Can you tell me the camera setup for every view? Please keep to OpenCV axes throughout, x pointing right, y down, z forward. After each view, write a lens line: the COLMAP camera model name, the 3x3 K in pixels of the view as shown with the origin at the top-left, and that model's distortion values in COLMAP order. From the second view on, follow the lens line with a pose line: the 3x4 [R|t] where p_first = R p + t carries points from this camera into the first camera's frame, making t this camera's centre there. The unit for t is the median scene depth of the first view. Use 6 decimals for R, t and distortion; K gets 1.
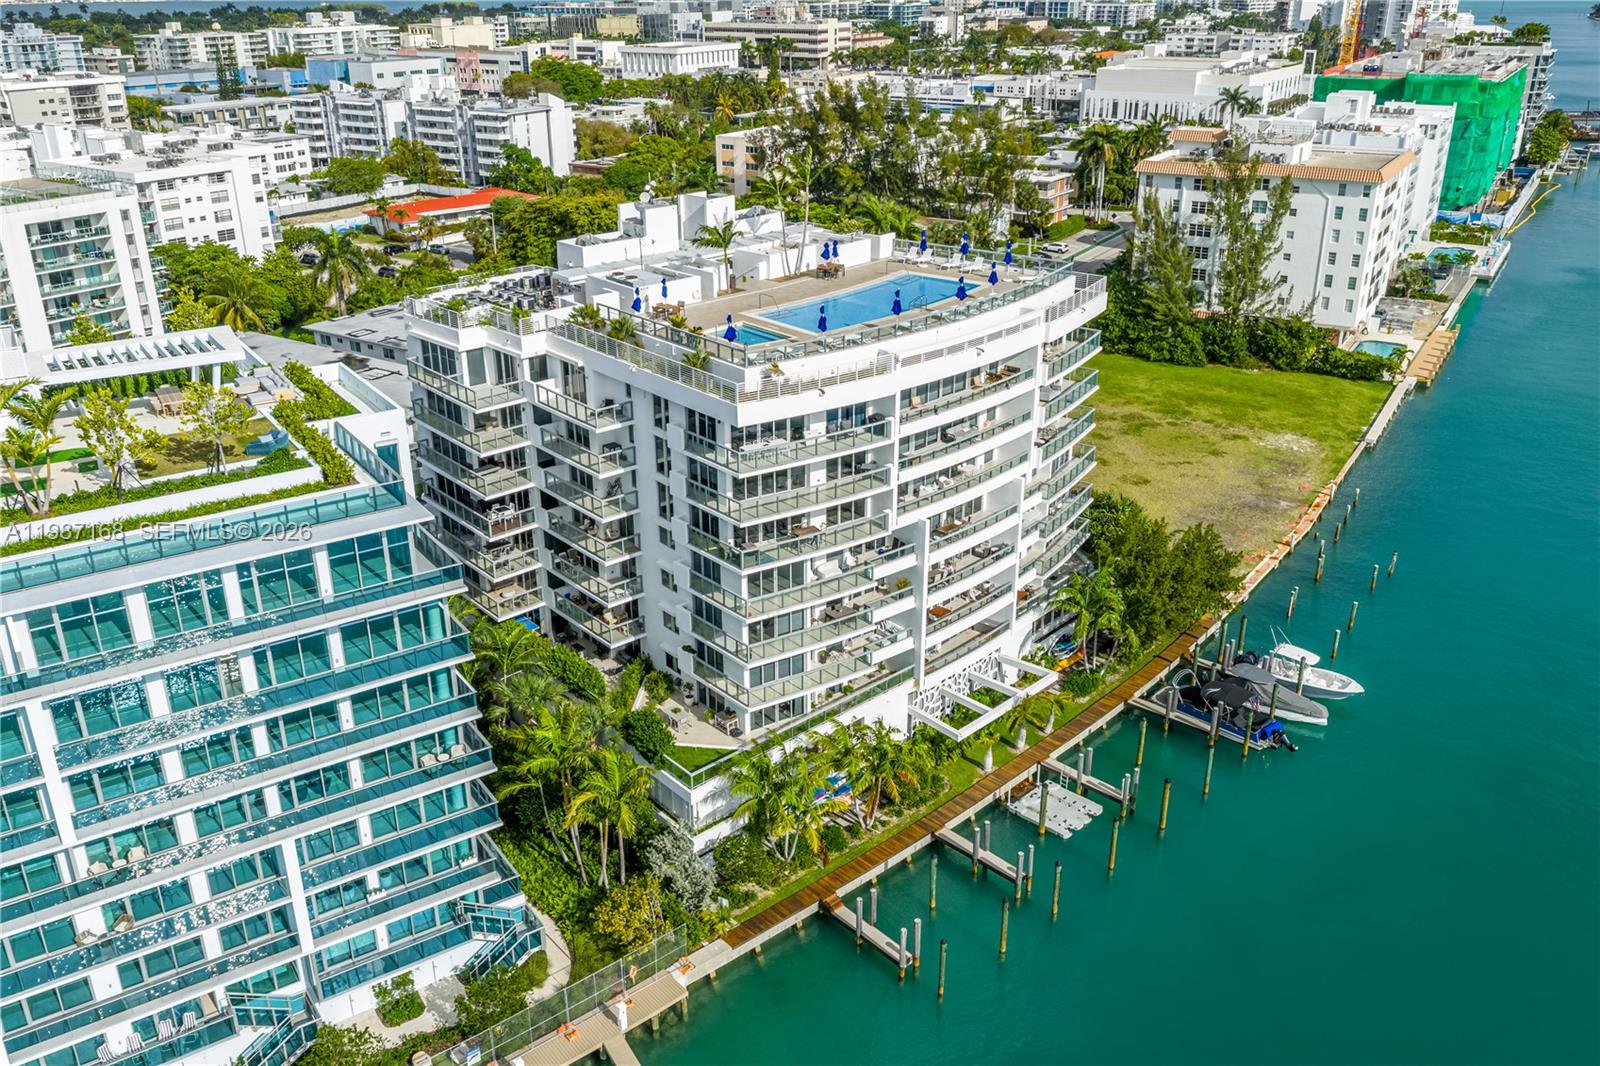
lens RADIAL K [[1318.7, 0, 795.9], [0, 1318.7, 531.1], [0, 0, 1]] dist [0.004671, -0.005926]
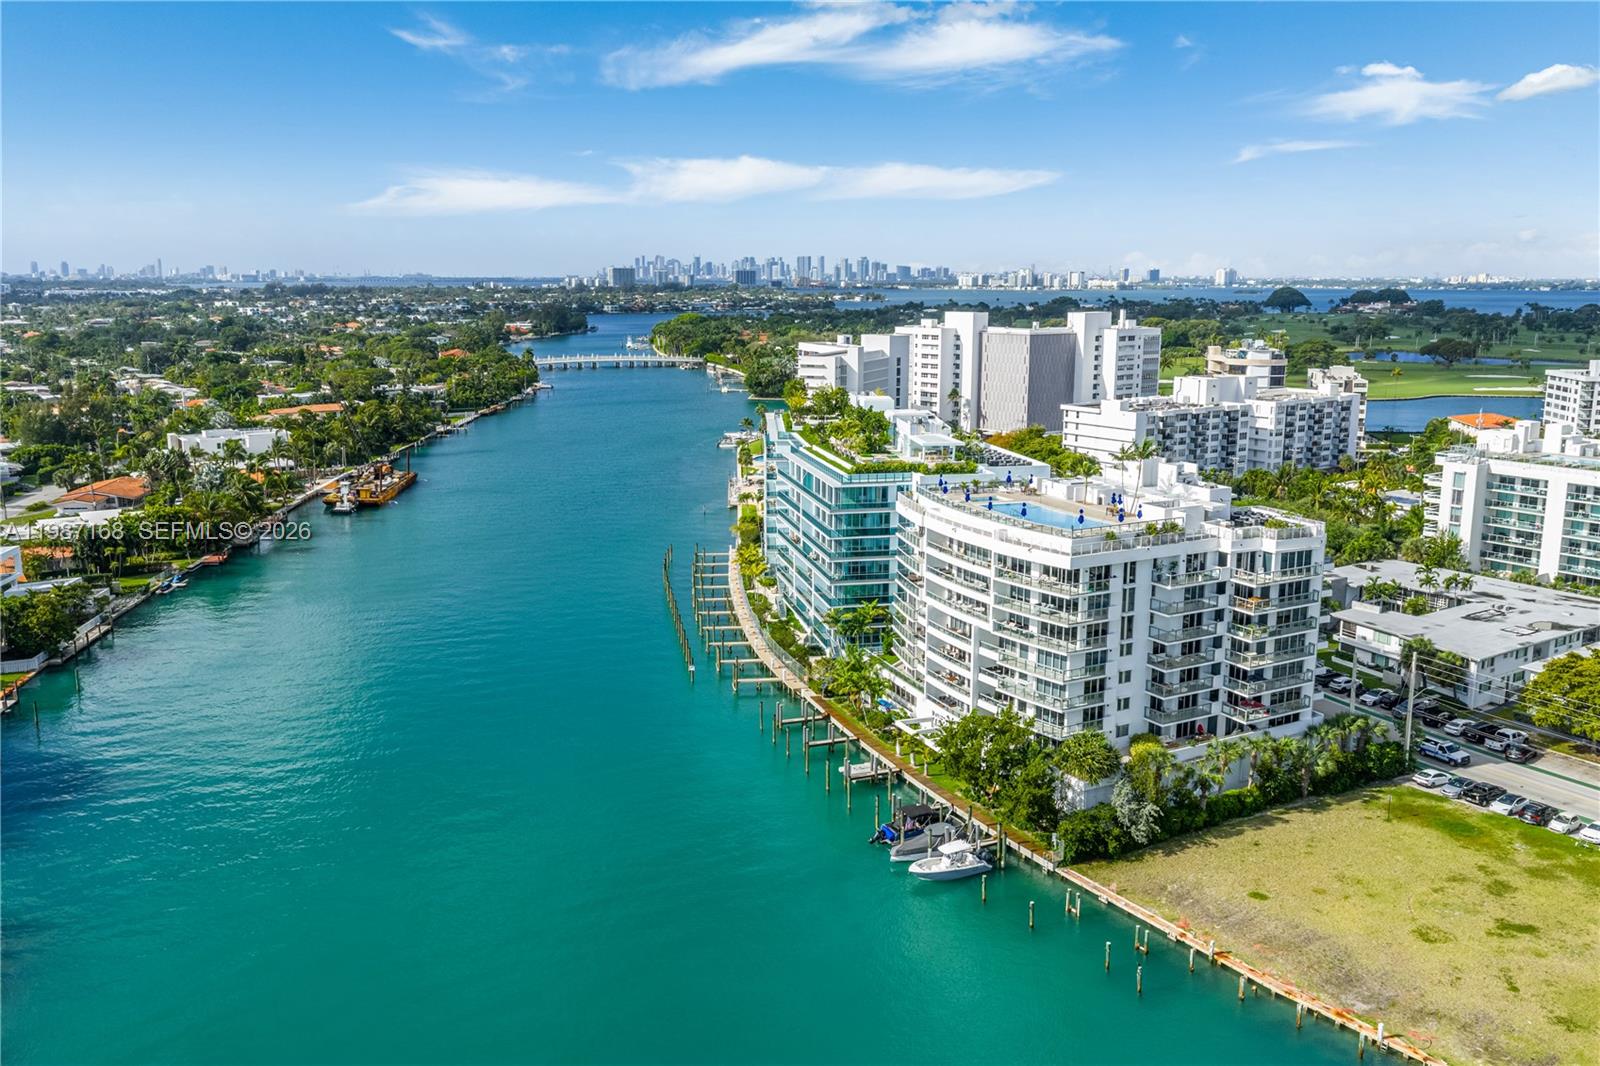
lens RADIAL K [[1319.9, 0, 796.5], [0, 1319.9, 538.6], [0, 0, 1]] dist [0.012436, -0.018151]
pose [[-0.372986, 0.186529, -0.908894, 0.799741], [-0.364311, 0.871471, 0.328353, -0.274120], [0.853322, 0.453591, -0.257092, 0.552777]]
